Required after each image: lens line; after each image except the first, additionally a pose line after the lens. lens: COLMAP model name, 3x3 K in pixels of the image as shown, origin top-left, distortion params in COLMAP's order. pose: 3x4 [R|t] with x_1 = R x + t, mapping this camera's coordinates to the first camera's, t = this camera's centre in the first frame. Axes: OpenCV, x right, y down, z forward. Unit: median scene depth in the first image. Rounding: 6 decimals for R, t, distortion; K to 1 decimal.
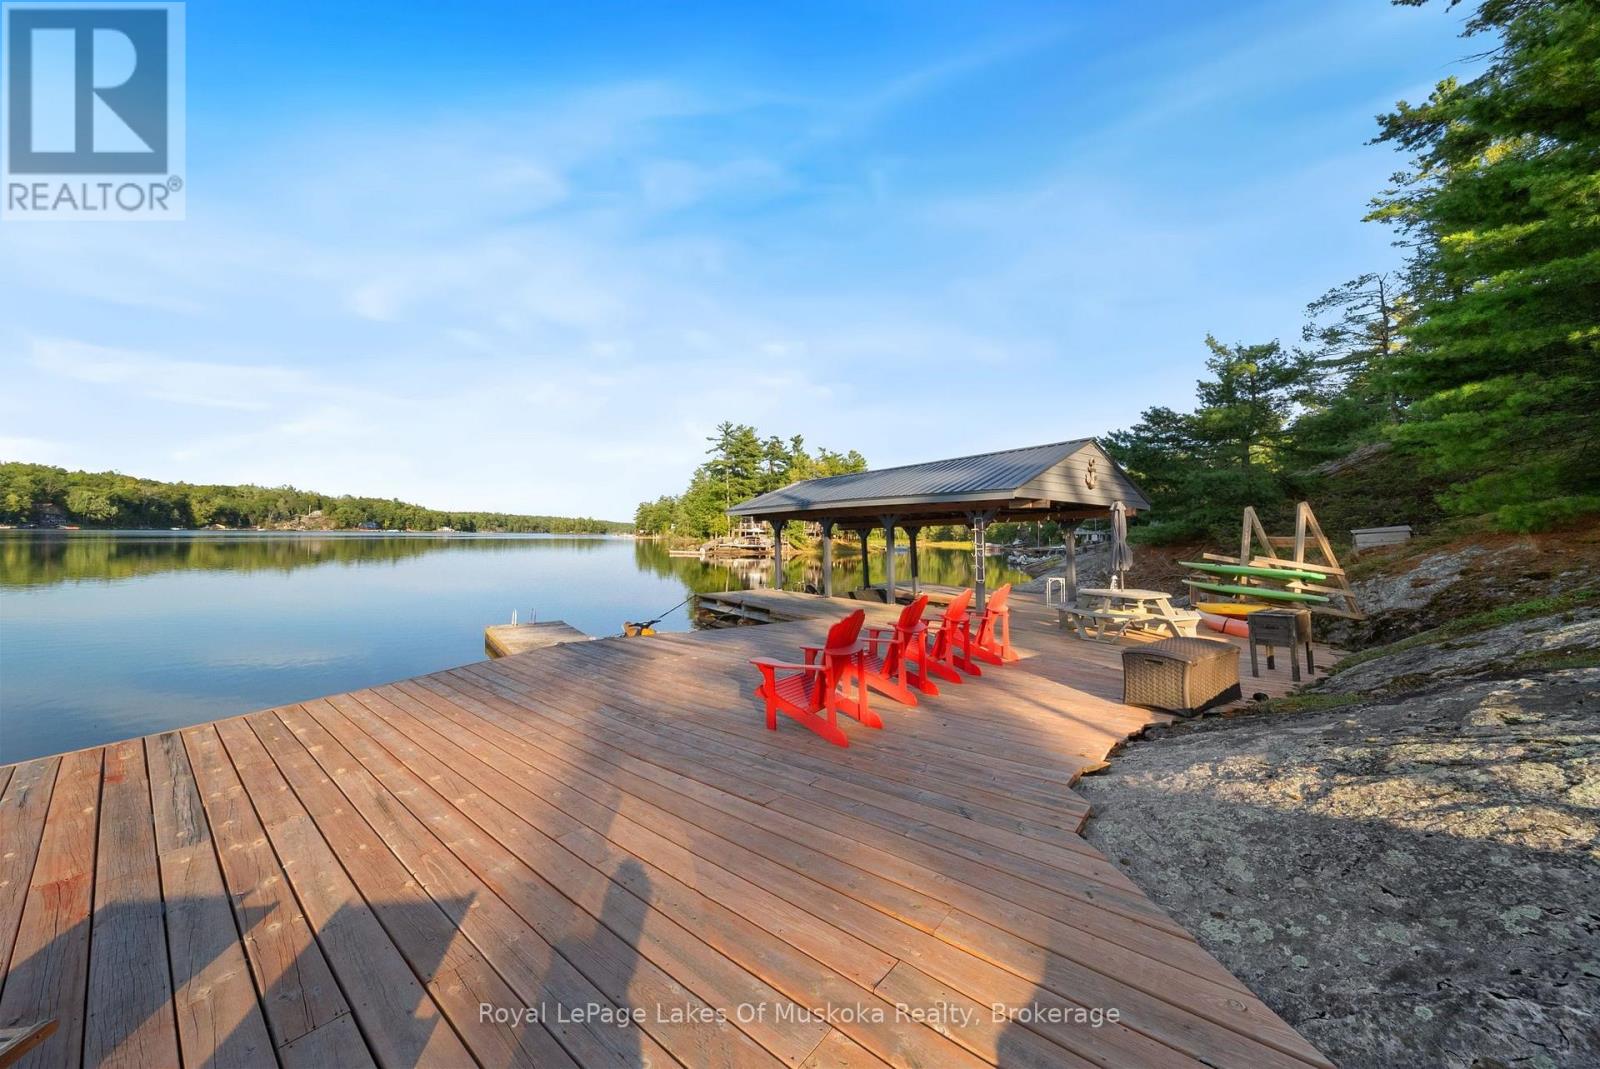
lens RADIAL K [[552.8, 0, 800.0], [0, 552.8, 534.5], [0, 0, 1]] dist [-0.009320, -0.000274]
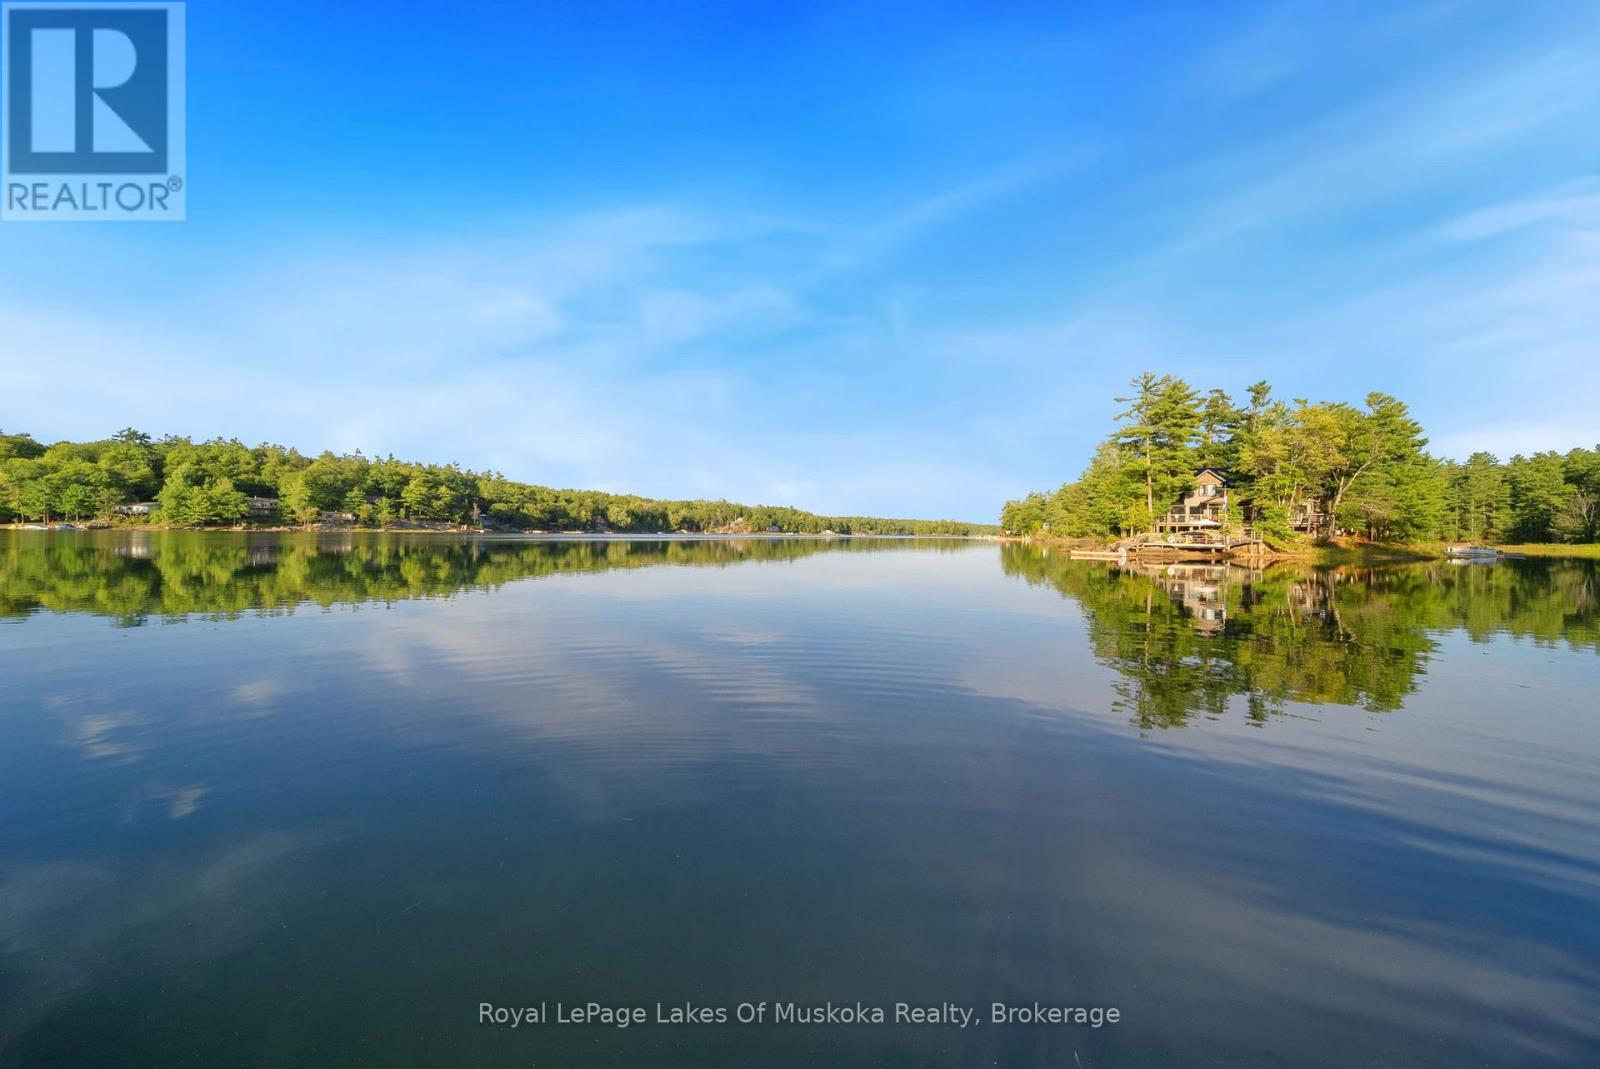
lens RADIAL K [[565.4, 0, 802.0], [0, 565.4, 528.0], [0, 0, 1]] dist [-0.010212, -0.000216]
pose [[0.813267, -0.012666, -0.581753, -0.025844], [0.003063, 0.999842, -0.017487, 0.003092], [0.581883, 0.012439, 0.813178, 0.052267]]
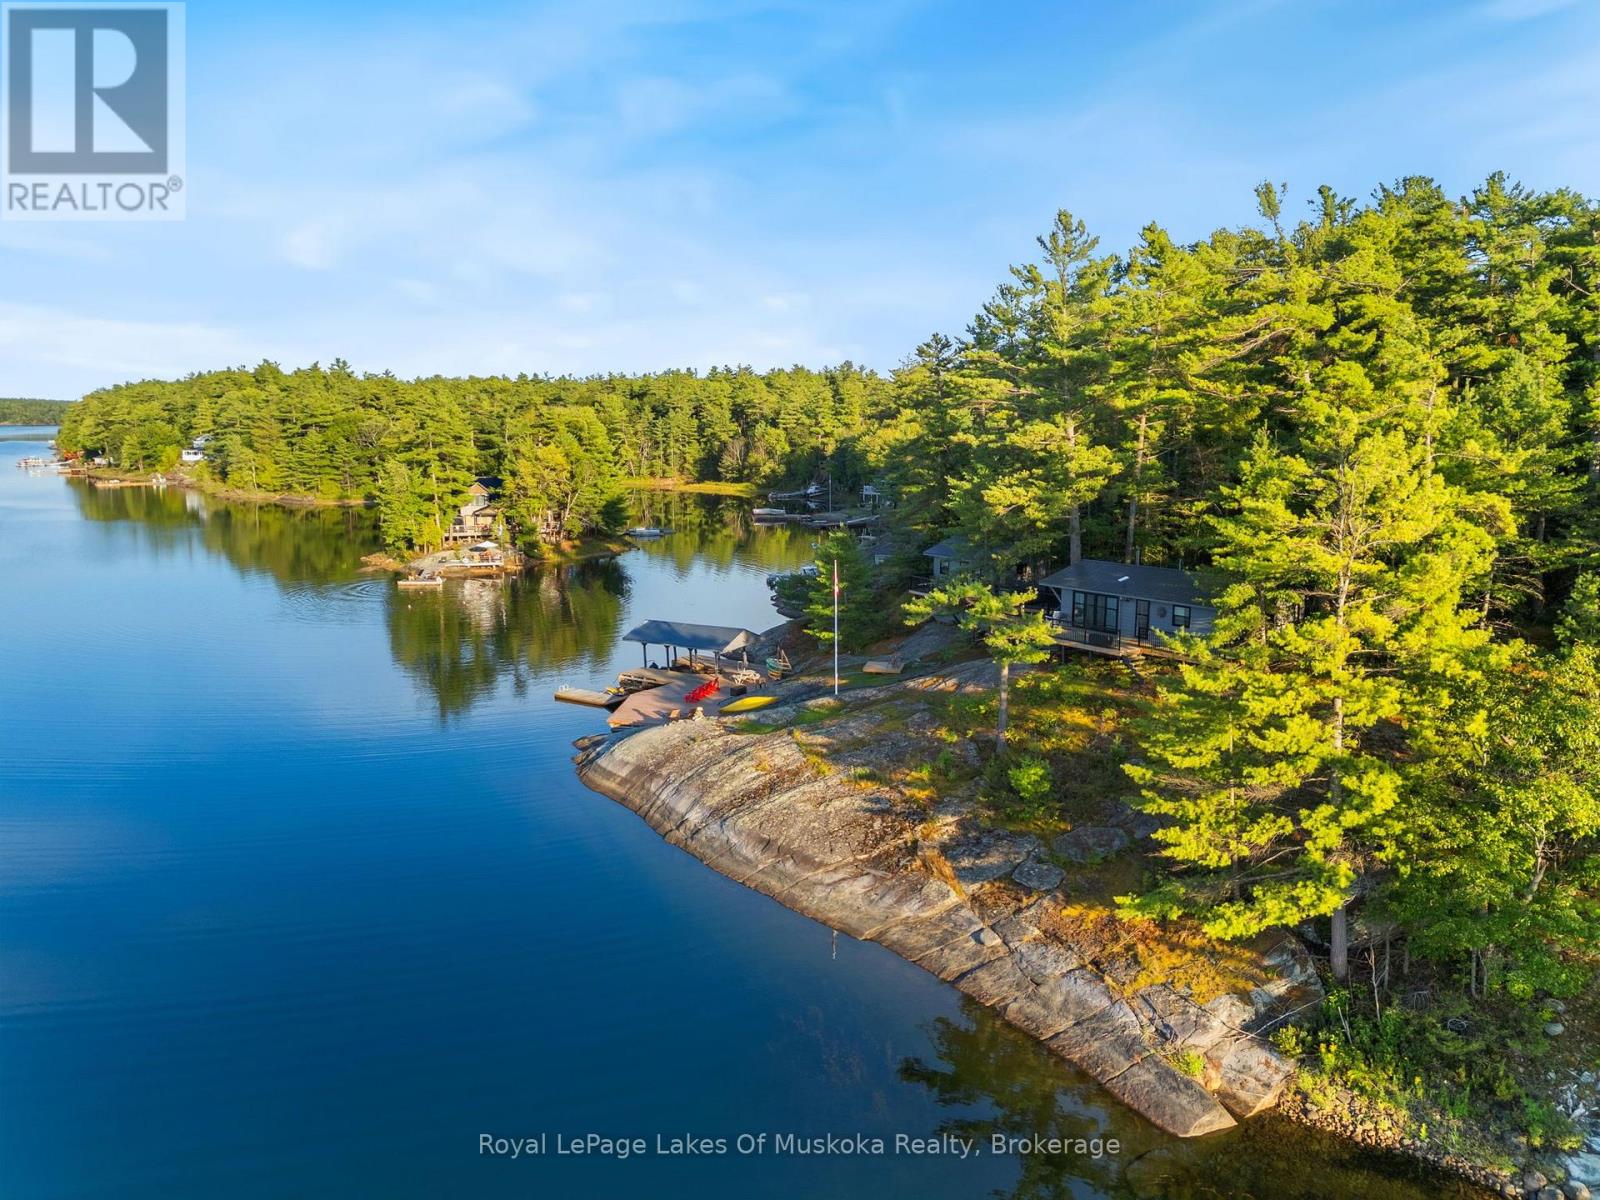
lens RADIAL K [[1211.2, 0, 800.0], [0, 1211.2, 600.0], [0, 0, 1]] dist [0.031910, -0.000302]
pose [[0.946363, -0.066507, 0.316188, -0.070226], [0.013876, 0.986049, 0.165874, -0.071844], [-0.322808, -0.152589, 0.934083, -0.282106]]
